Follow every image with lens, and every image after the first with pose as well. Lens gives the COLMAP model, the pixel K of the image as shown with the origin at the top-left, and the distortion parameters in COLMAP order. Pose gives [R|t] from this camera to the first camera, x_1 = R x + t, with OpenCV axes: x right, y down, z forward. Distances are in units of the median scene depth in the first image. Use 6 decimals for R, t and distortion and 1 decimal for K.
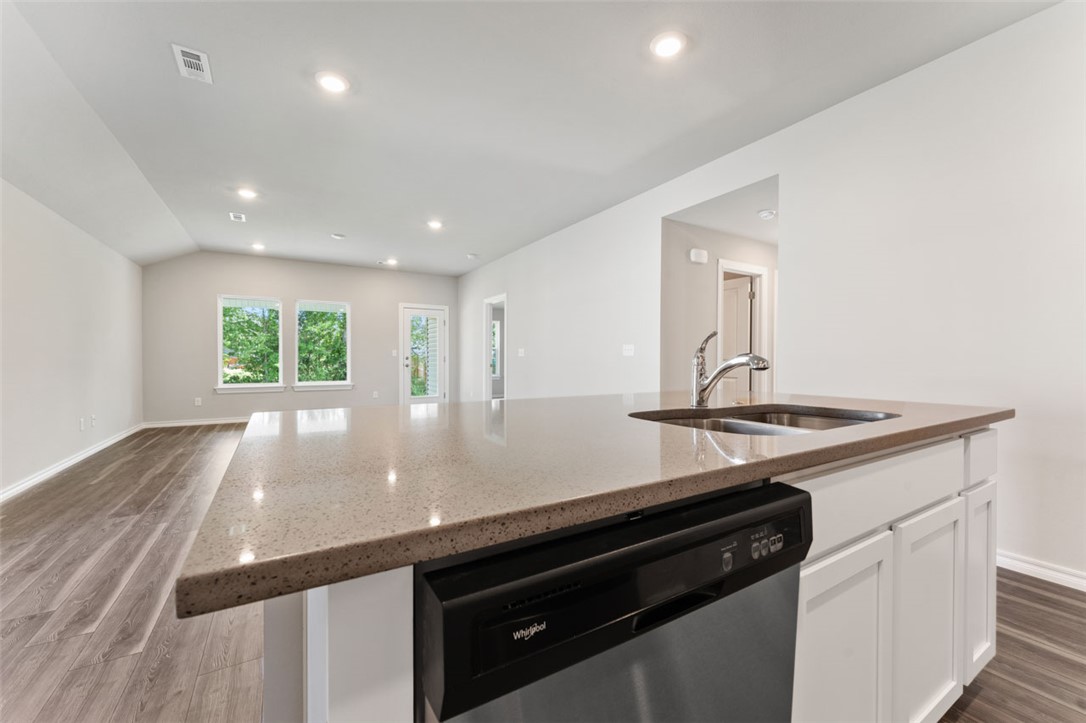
lens RADIAL K [[441.5, 0, 527.8], [0, 441.5, 359.2], [0, 0, 1]] dist [-0.002689, 0.000892]
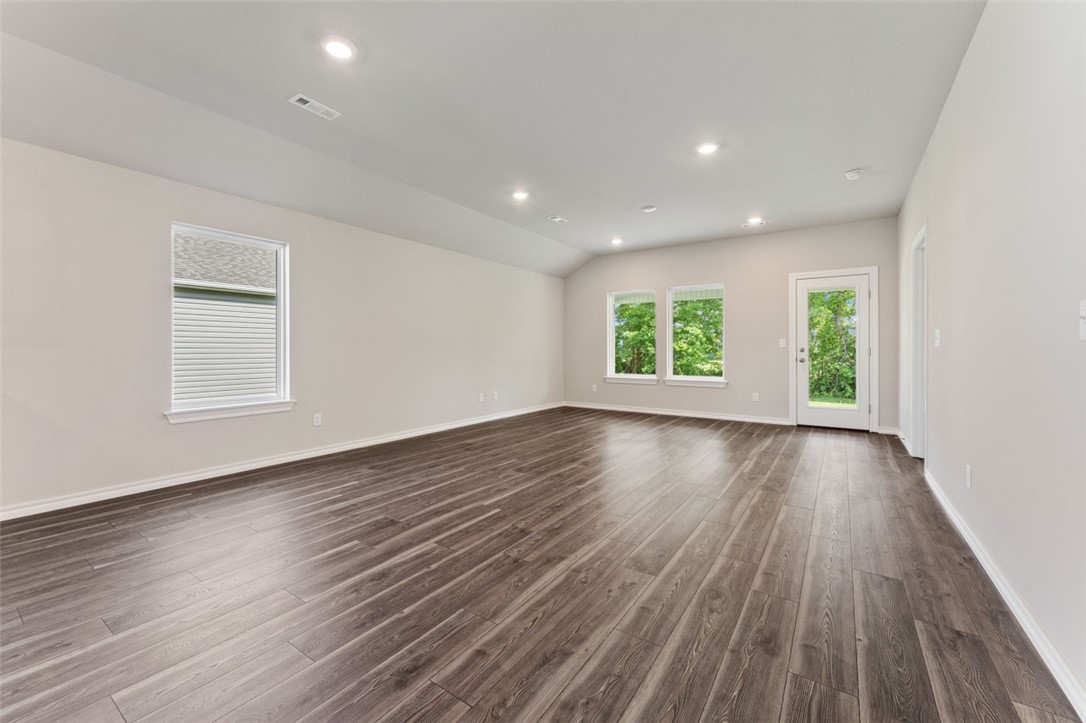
lens RADIAL K [[441.5, 0, 547.1], [0, 441.5, 350.4], [0, 0, 1]] dist [-0.002689, 0.000892]
pose [[0.443327, 0.000673, -0.896360, 0.267470], [0.000676, 0.999999, 0.001085, -0.004088], [0.896360, -0.001087, 0.443326, 0.456312]]
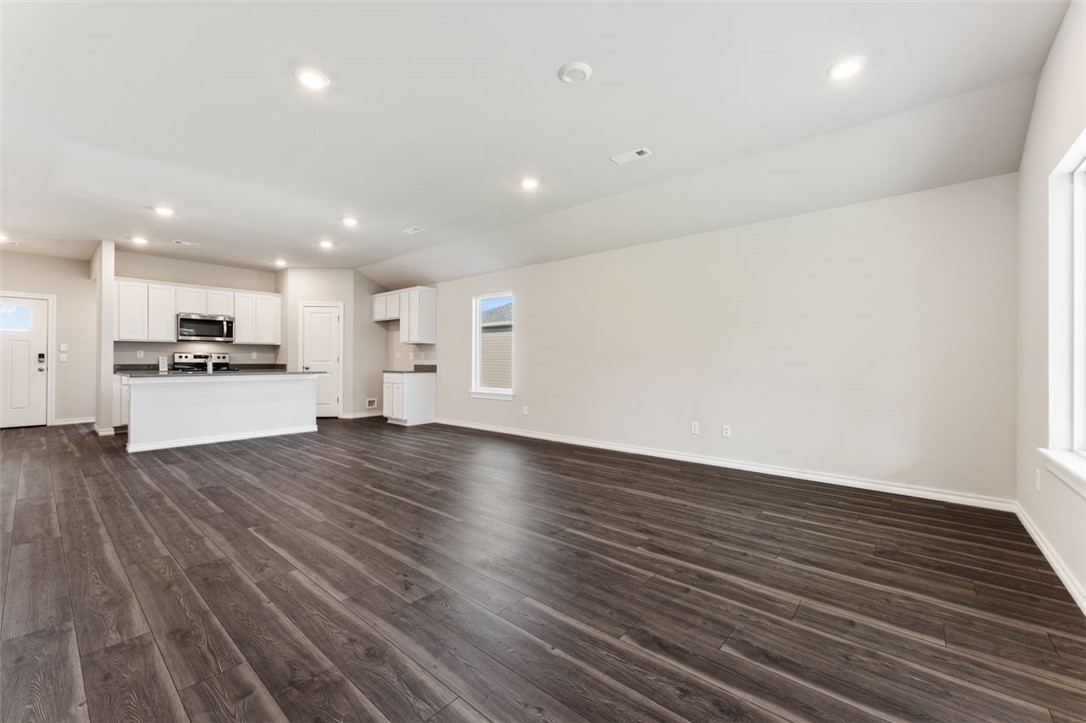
lens RADIAL K [[441.5, 0, 547.7], [0, 441.5, 361.3], [0, 0, 1]] dist [-0.002689, 0.000892]
pose [[-0.943524, -0.004495, -0.331274, -0.303112], [-0.003682, 0.999988, -0.003080, 0.002176], [0.331284, -0.001686, -0.943530, 1.481506]]
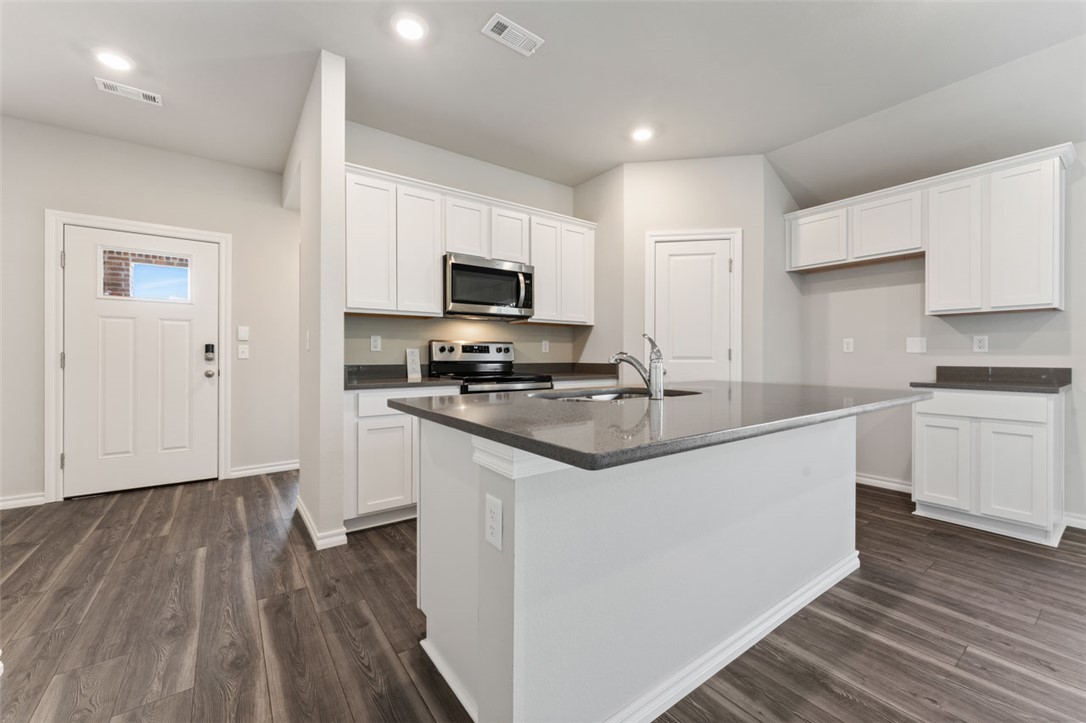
lens RADIAL K [[441.5, 0, 543.0], [0, 441.5, 357.4], [0, 0, 1]] dist [-0.002689, 0.000892]
pose [[-0.995066, -0.002994, -0.099172, 0.194741], [-0.003077, 0.999995, 0.000687, -0.000148], [0.099170, 0.000989, -0.995070, 0.554148]]
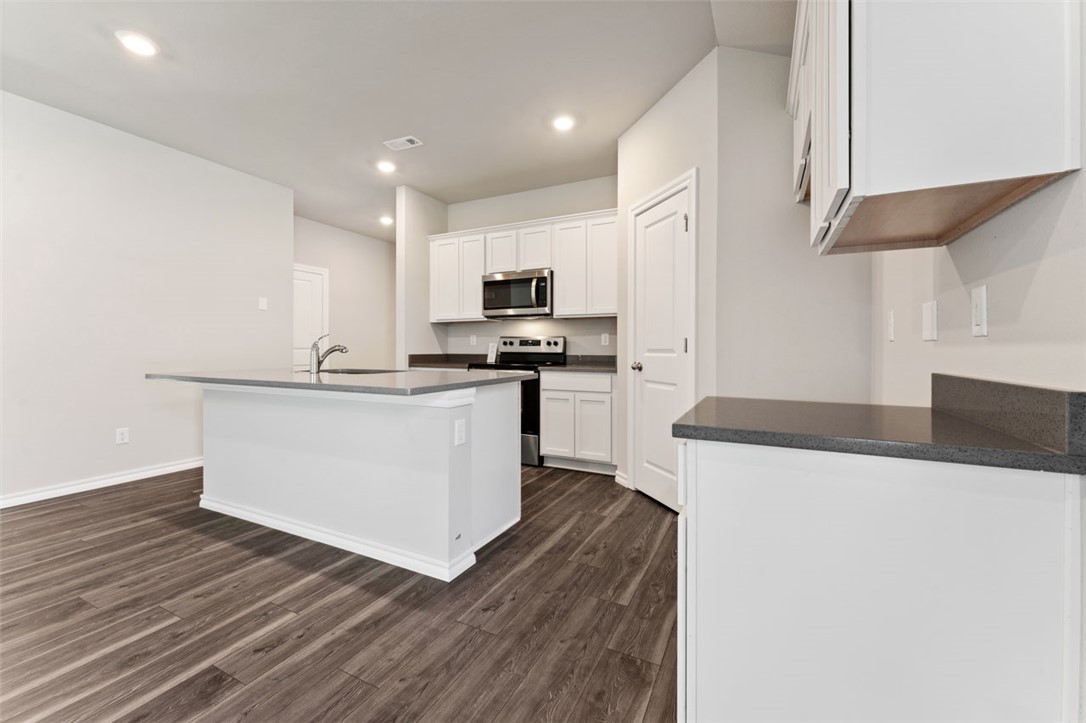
lens RADIAL K [[441.5, 0, 534.9], [0, 441.5, 344.6], [0, 0, 1]] dist [-0.002689, 0.000892]
pose [[-0.532722, 0.005089, 0.846275, -0.448852], [-0.003467, 0.999960, -0.008196, -0.001533], [-0.846283, -0.007300, -0.532684, 0.326946]]
